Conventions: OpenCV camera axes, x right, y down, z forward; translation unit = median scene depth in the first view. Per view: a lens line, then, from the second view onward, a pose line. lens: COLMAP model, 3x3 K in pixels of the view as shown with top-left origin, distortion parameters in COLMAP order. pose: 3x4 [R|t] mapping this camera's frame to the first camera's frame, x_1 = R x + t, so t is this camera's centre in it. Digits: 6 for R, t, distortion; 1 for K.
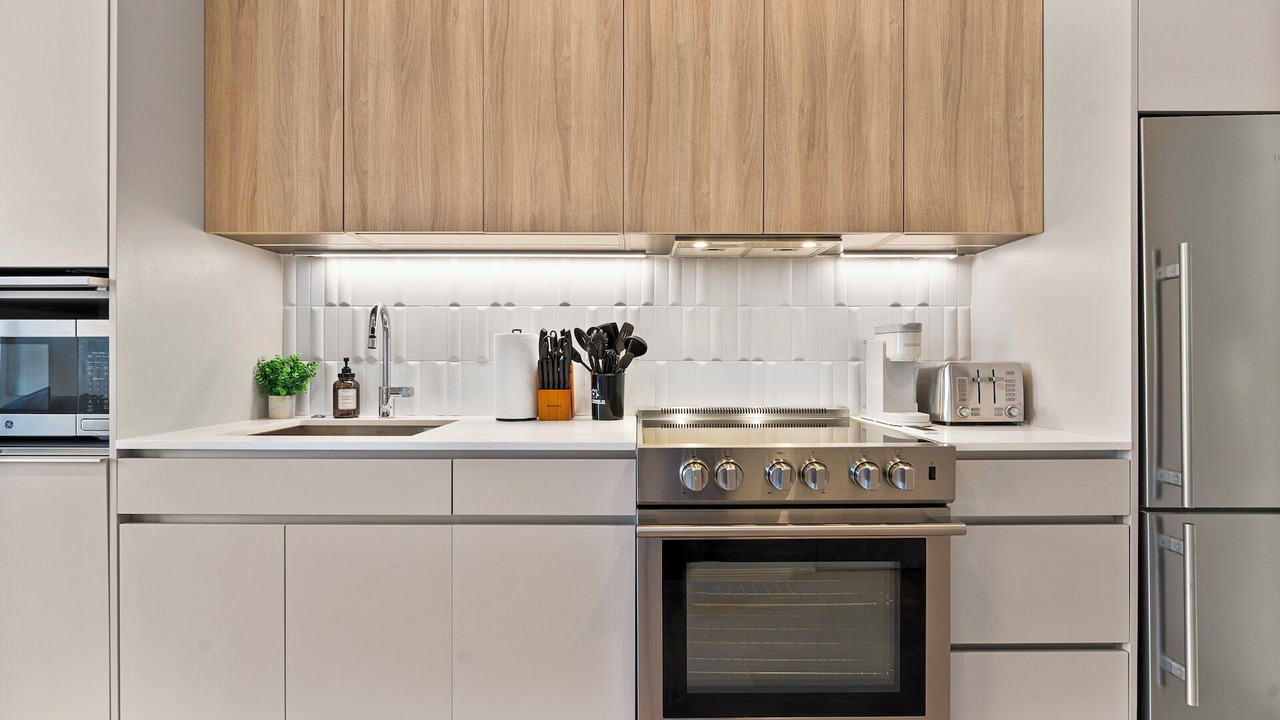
lens RADIAL K [[534.3, 0, 601.5], [0, 534.3, 303.4], [0, 0, 1]] dist [-0.003250, -0.000082]
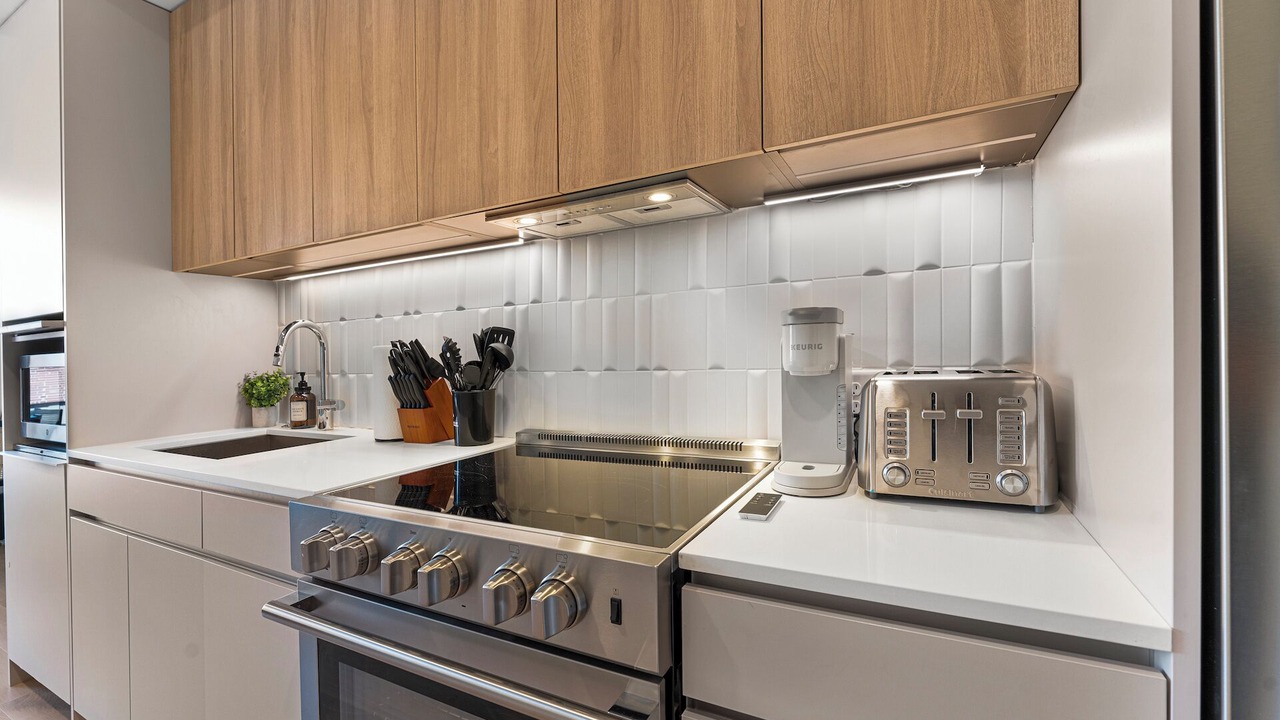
lens RADIAL K [[521.5, 0, 601.9], [0, 521.5, 309.0], [0, 0, 1]] dist [-0.005825, -0.000260]
pose [[0.885314, -0.067823, -0.460020, 0.629755], [0.084171, 0.996337, 0.015093, 0.011438], [0.457312, -0.052082, 0.887780, 0.408060]]
